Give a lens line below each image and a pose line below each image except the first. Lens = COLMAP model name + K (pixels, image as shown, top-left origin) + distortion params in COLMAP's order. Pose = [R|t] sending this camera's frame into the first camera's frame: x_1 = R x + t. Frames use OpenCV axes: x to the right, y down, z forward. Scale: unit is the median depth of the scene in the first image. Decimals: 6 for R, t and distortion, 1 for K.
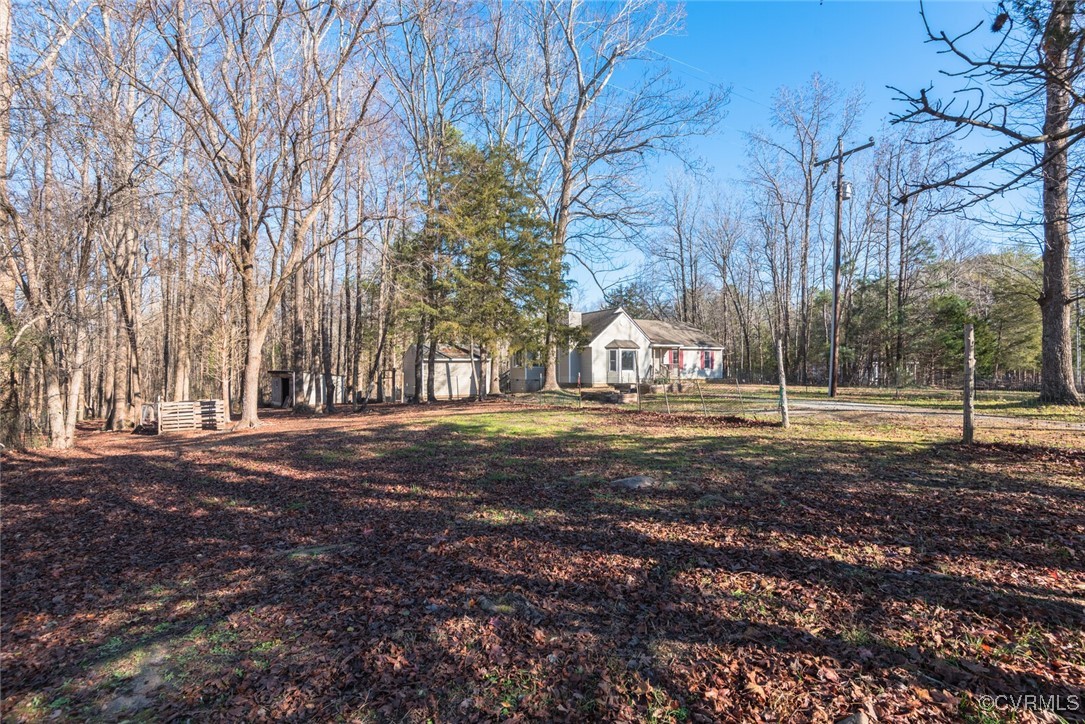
lens RADIAL K [[528.9, 0, 542.5], [0, 528.9, 362.0], [0, 0, 1]] dist [0.002040, 0.000143]
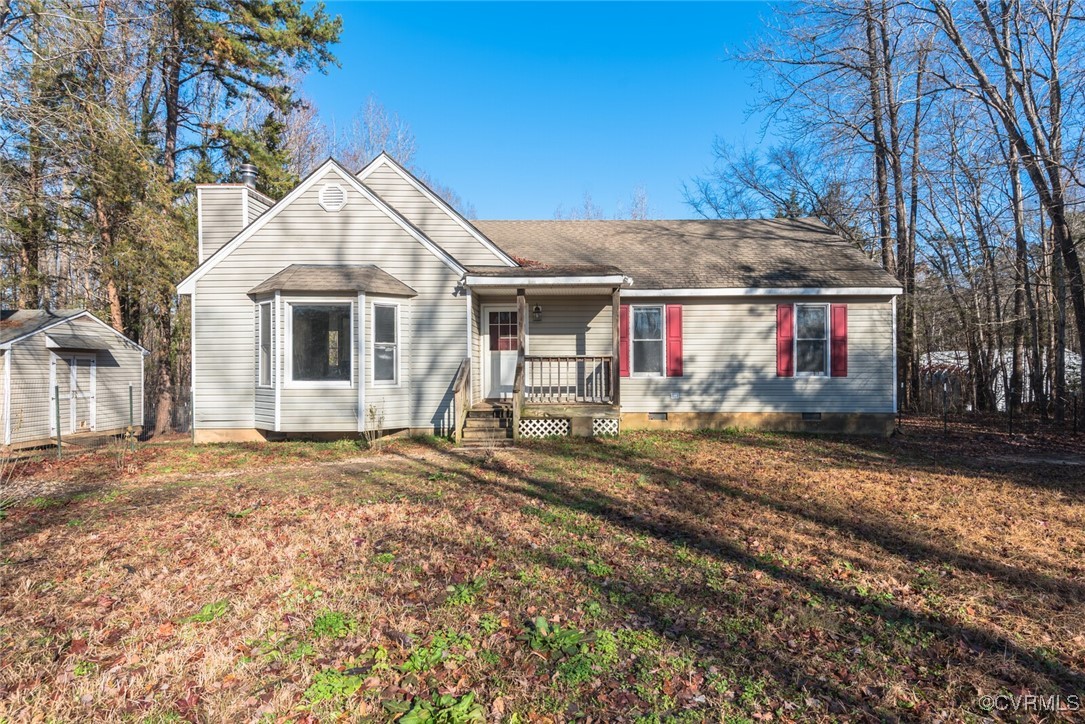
lens RADIAL K [[528.9, 0, 542.5], [0, 528.9, 362.0], [0, 0, 1]] dist [0.002040, 0.000143]
pose [[0.881099, -0.005539, -0.472900, 0.362857], [0.005502, 0.999984, -0.001463, 0.007404], [0.472900, -0.001313, 0.881115, 0.813654]]
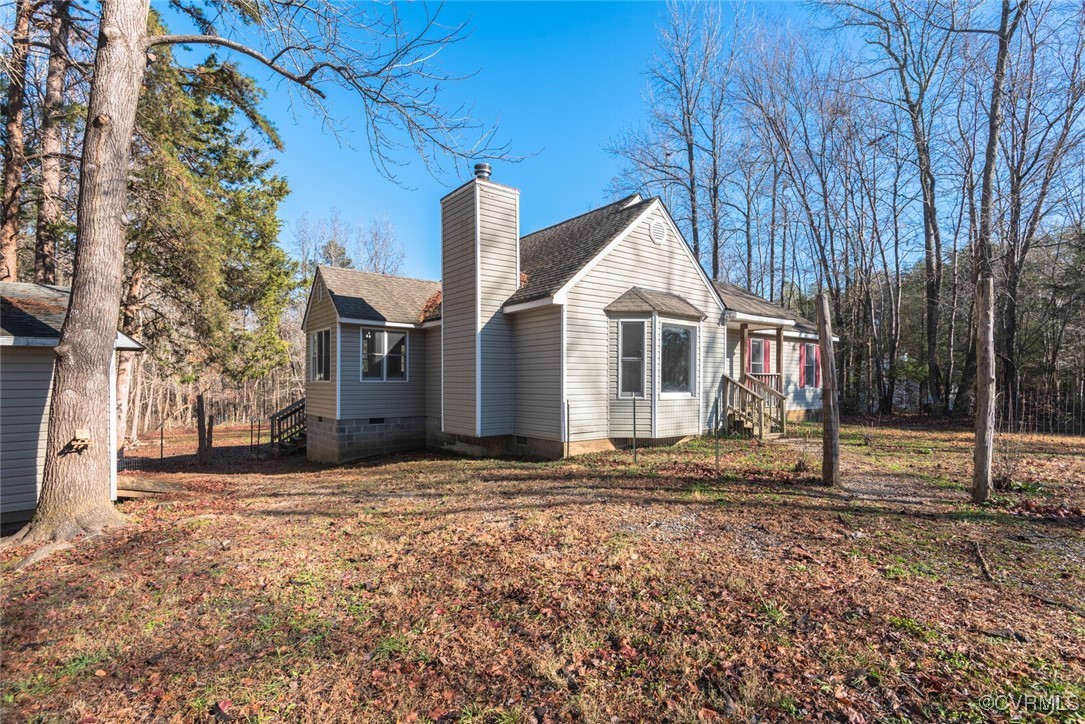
lens RADIAL K [[528.9, 0, 542.5], [0, 528.9, 362.0], [0, 0, 1]] dist [0.002040, 0.000143]
pose [[0.981130, 0.017452, 0.192562, 0.031195], [-0.013515, 0.999672, -0.021741, 0.005903], [-0.192879, 0.018728, 0.981044, 0.715014]]
